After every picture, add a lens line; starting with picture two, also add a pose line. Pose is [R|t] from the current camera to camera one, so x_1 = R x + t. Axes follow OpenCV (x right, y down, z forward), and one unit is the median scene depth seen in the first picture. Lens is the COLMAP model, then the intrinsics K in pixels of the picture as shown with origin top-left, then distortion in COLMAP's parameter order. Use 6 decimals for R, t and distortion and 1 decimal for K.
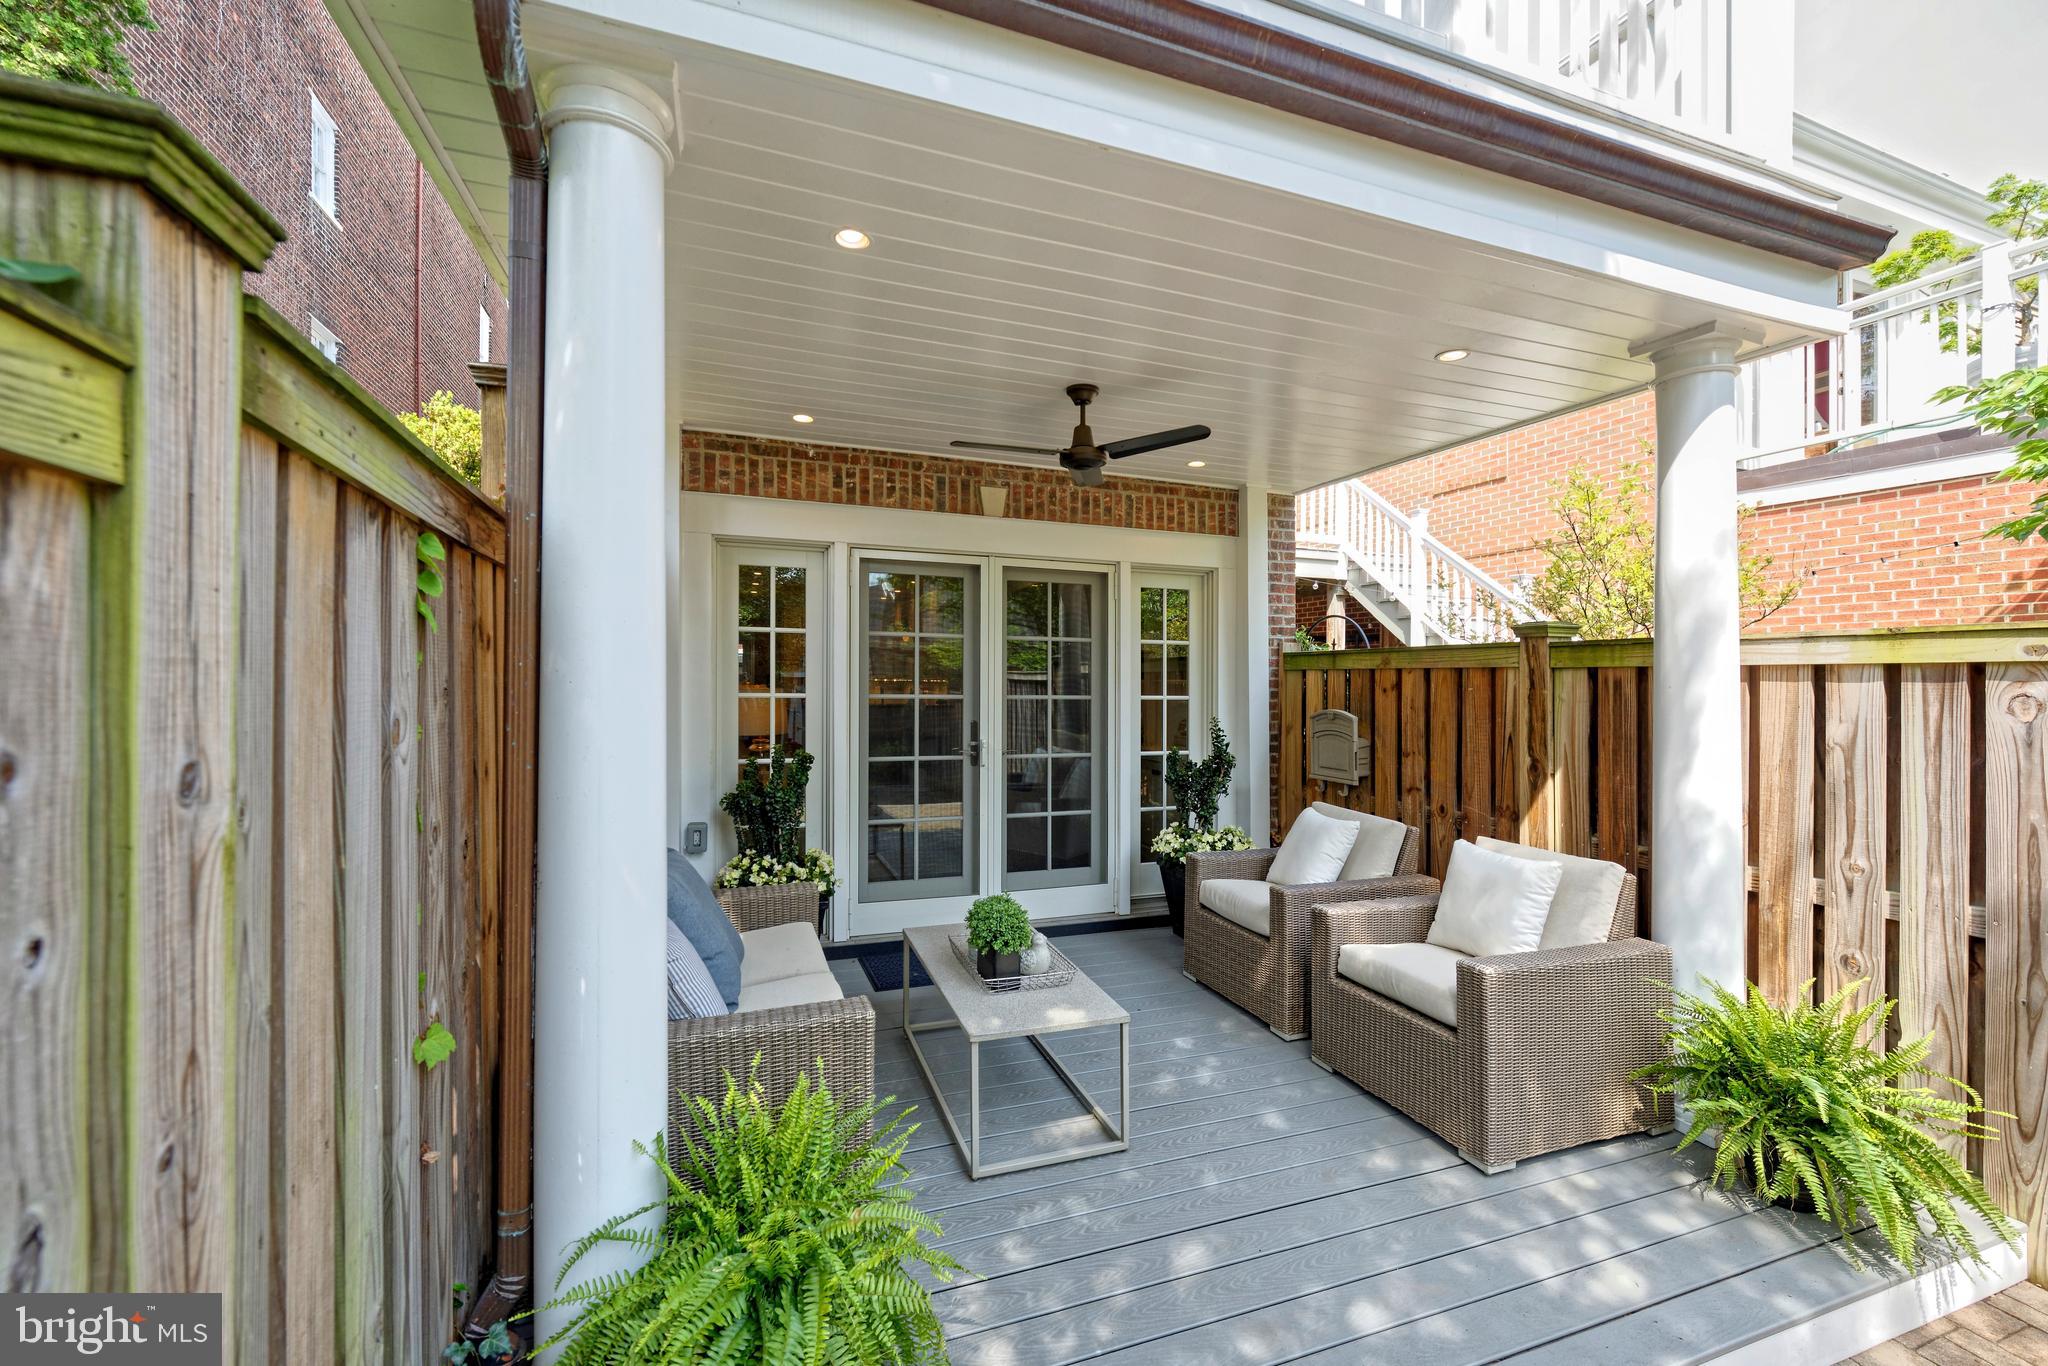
lens RADIAL K [[813.5, 0, 1023.9], [0, 813.5, 692.9], [0, 0, 1]] dist [-0.000920, -0.000121]
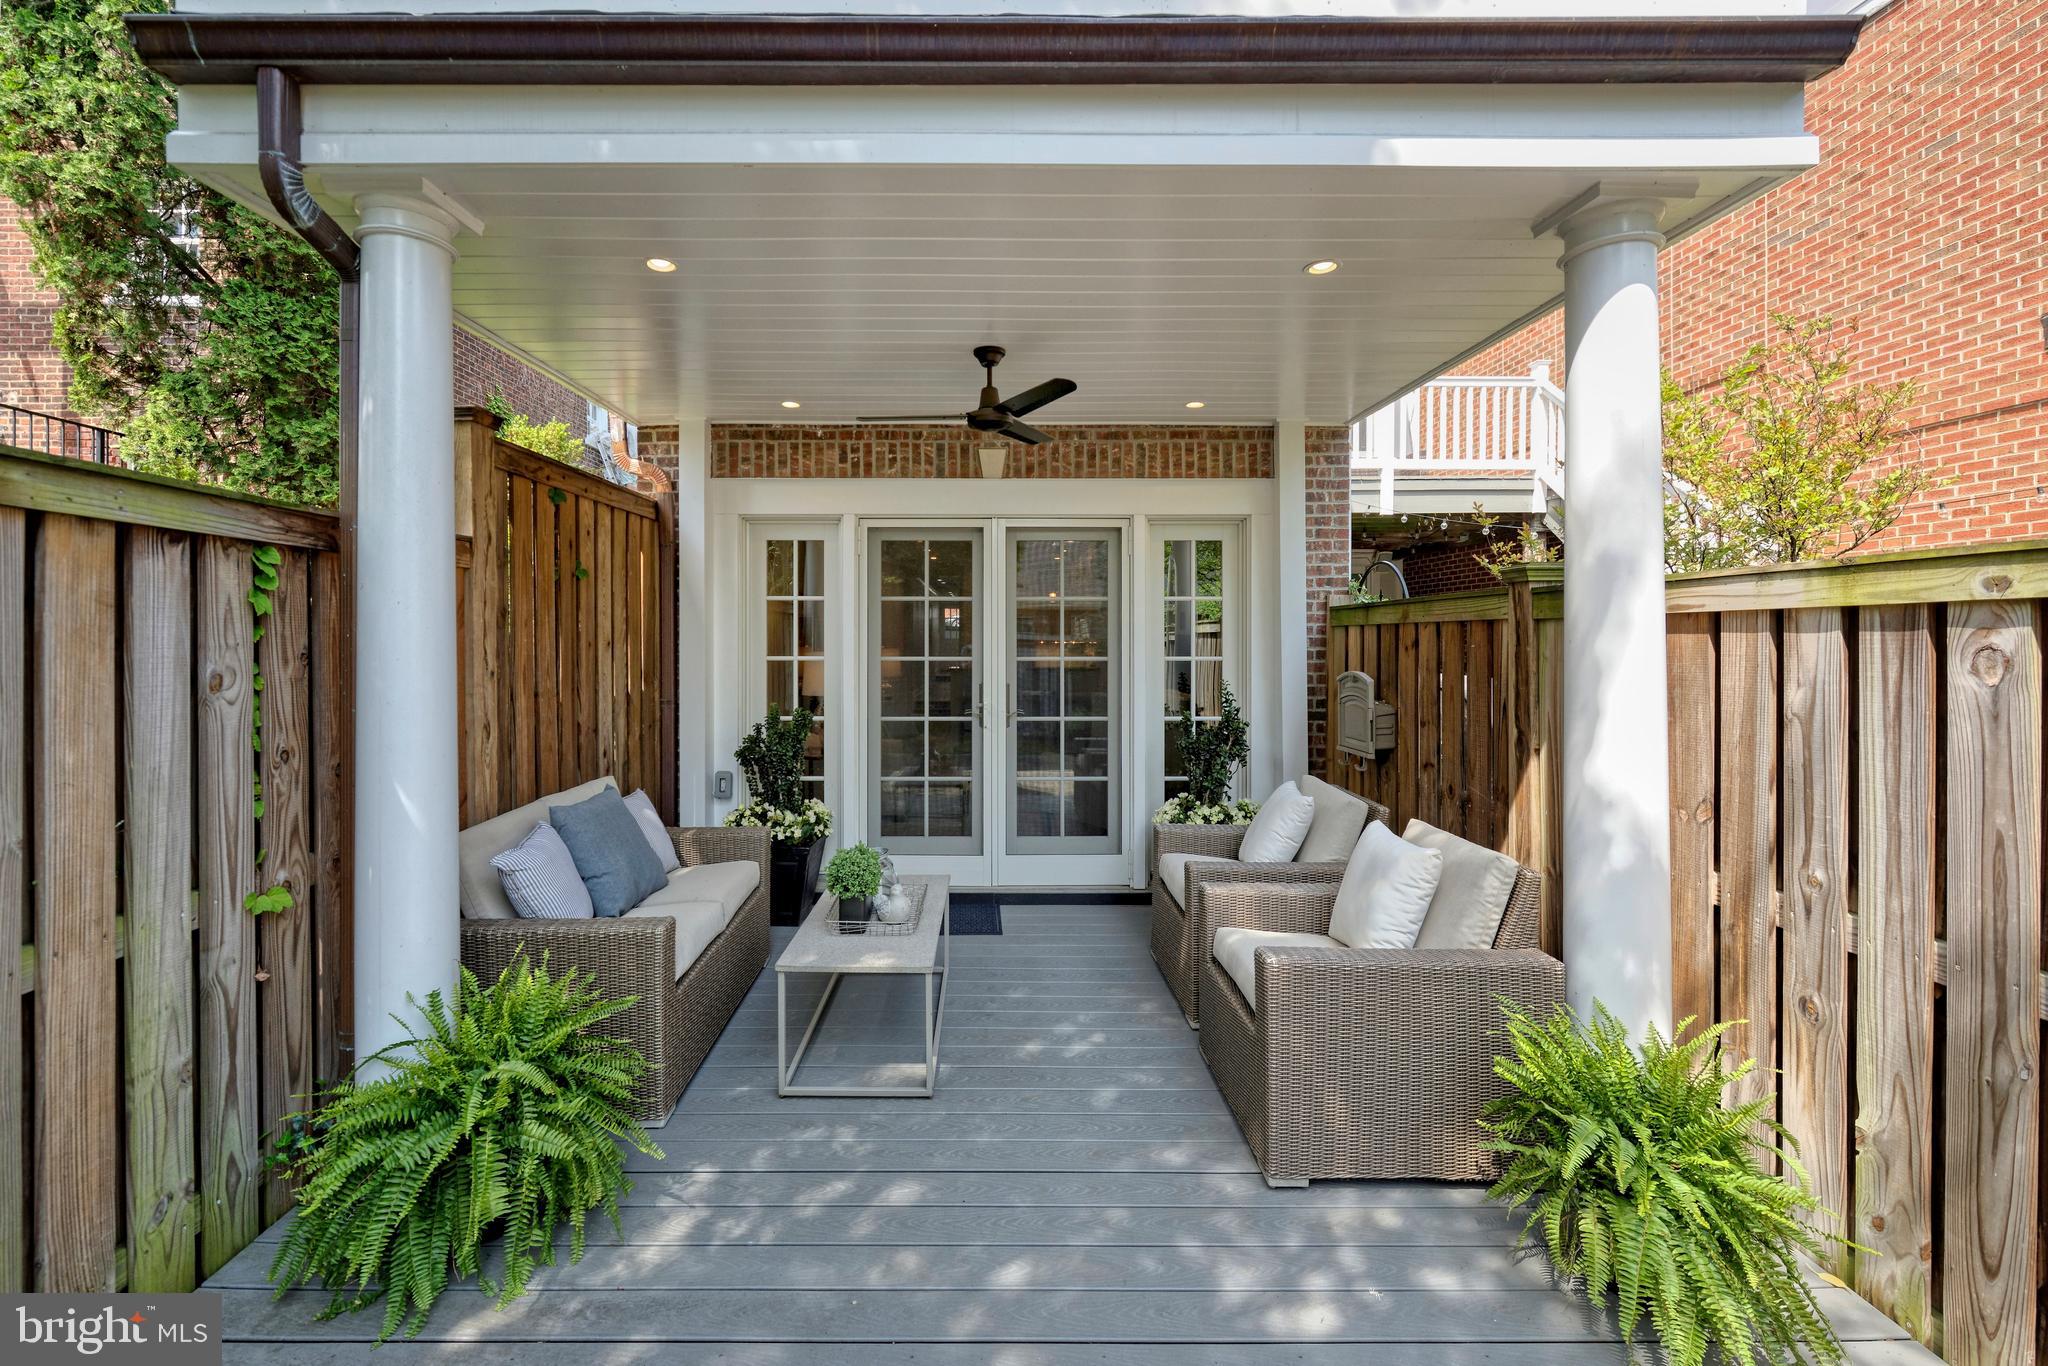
lens RADIAL K [[870.2, 0, 1004.2], [0, 870.2, 653.5], [0, 0, 1]] dist [-0.001710, -0.000855]
pose [[0.939960, -0.006905, -0.341216, 0.456185], [0.006055, 0.999975, -0.003556, 0.003724], [0.341232, 0.001276, 0.939978, -0.001589]]
